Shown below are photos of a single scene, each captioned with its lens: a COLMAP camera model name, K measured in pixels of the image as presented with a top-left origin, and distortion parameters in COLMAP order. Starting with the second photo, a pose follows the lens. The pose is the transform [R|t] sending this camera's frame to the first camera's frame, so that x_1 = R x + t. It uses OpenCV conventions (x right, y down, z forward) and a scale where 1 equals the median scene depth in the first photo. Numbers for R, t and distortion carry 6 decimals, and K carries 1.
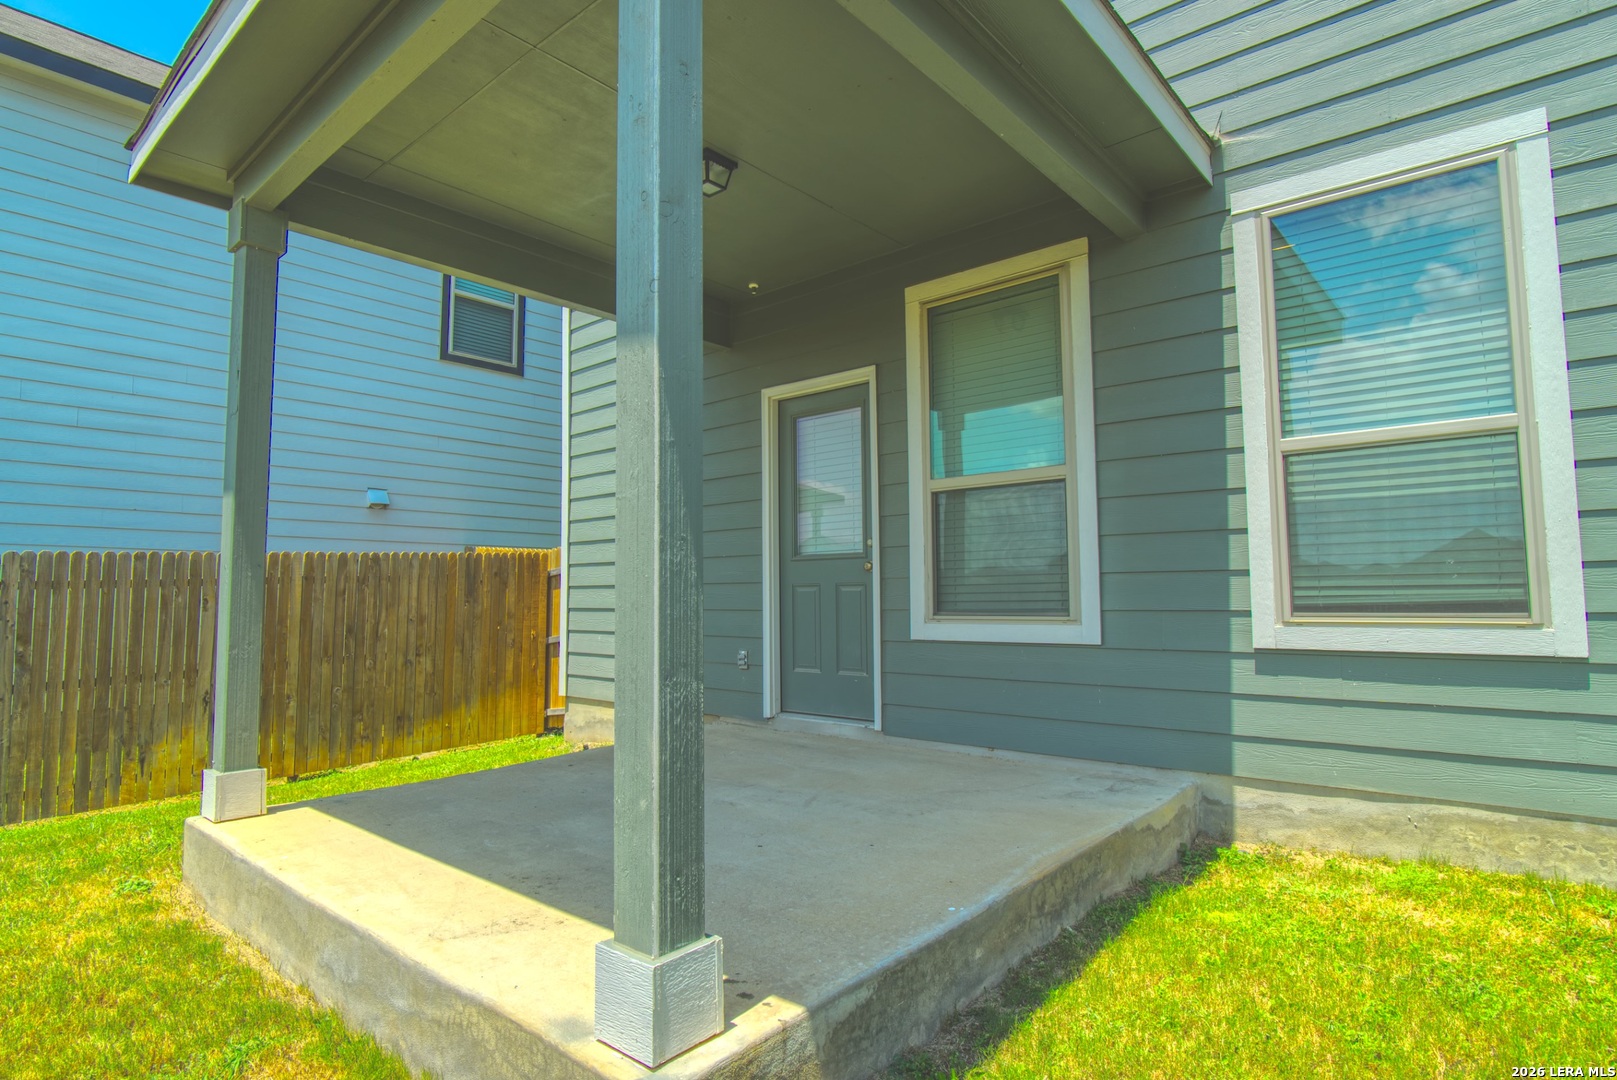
lens RADIAL K [[859.4, 0, 800.7], [0, 859.4, 534.2], [0, 0, 1]] dist [-0.036215, 0.010646]
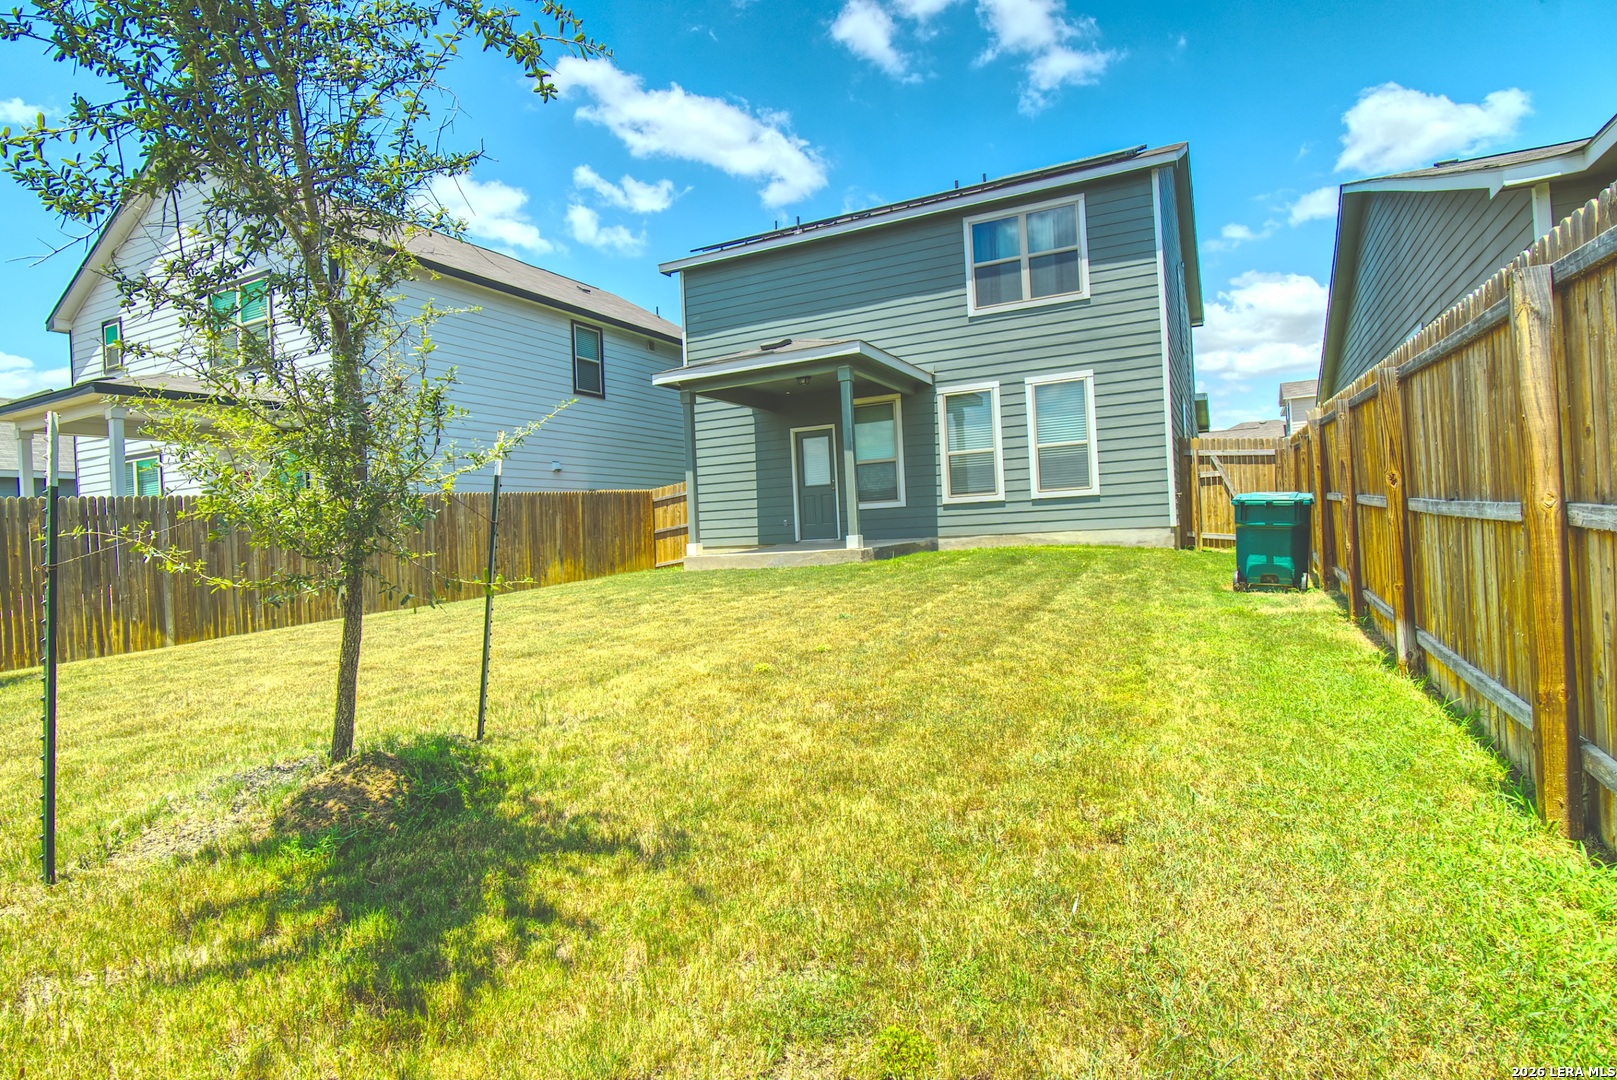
lens RADIAL K [[859.4, 0, 800.7], [0, 859.4, 534.2], [0, 0, 1]] dist [-0.036215, 0.010646]
pose [[0.968709, -0.036841, 0.245451, -0.865876], [0.021624, 0.997690, 0.064404, -0.000090], [-0.247257, -0.057081, 0.967267, -2.143466]]
